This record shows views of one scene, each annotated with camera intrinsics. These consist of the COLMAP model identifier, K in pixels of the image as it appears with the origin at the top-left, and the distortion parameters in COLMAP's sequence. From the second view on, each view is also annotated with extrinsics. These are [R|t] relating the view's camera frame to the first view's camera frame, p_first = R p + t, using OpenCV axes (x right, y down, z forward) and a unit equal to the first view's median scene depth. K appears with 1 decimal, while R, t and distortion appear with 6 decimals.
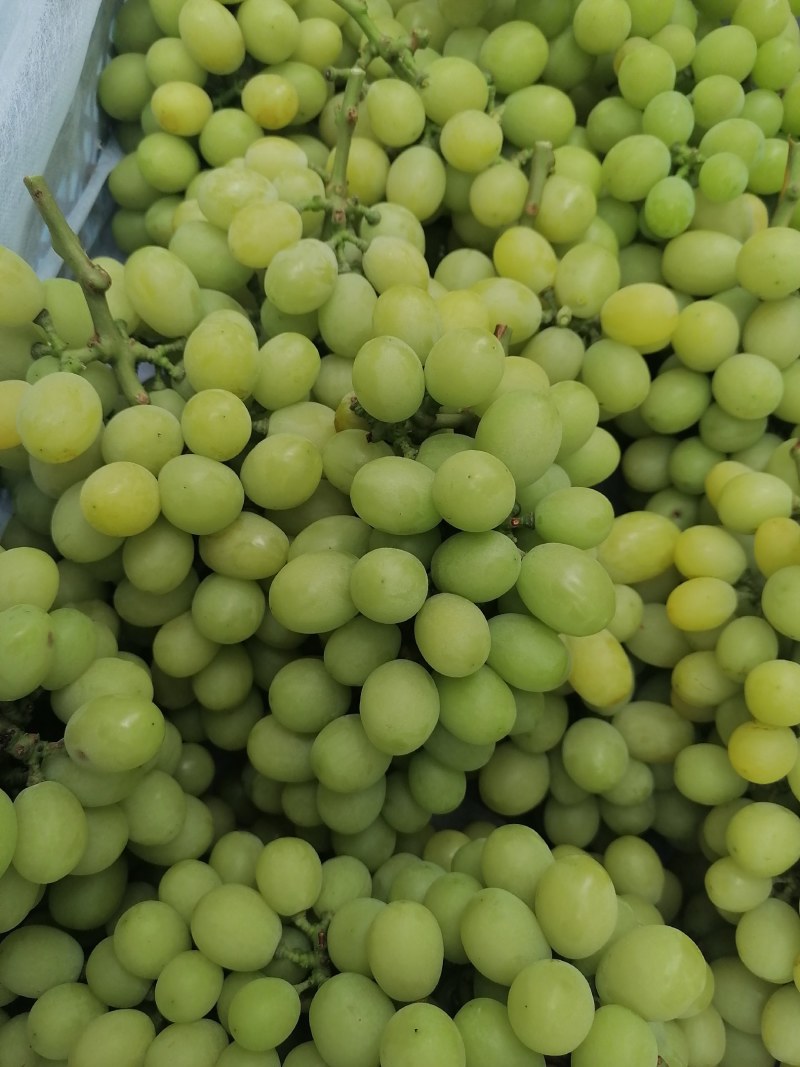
lens RADIAL K [[996.0, 0, 400.0], [0, 996.0, 533.5], [0, 0, 1]] dist [-0.007165, -0.003236]
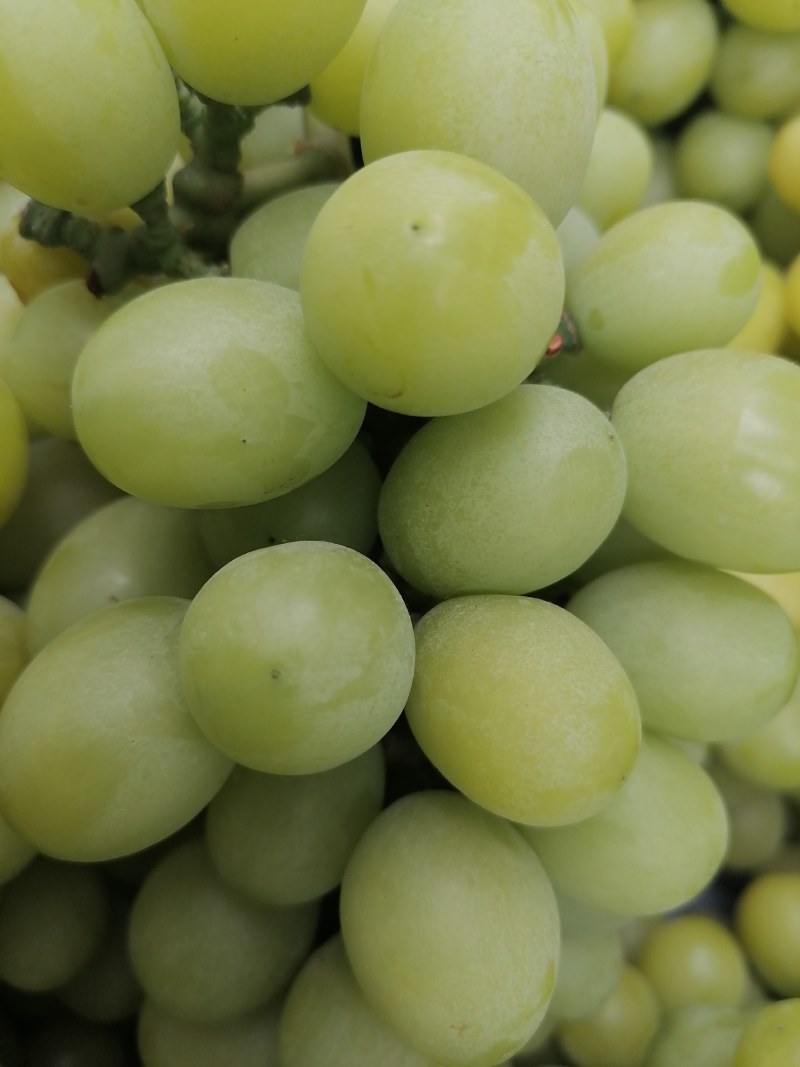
lens RADIAL K [[996.0, 0, 400.0], [0, 996.0, 533.5], [0, 0, 1]] dist [-0.007165, -0.003236]
pose [[0.919678, -0.381486, 0.093067, 0.004707], [0.371898, 0.922273, 0.105381, -0.006950], [-0.126034, -0.062305, 0.990067, 0.682288]]
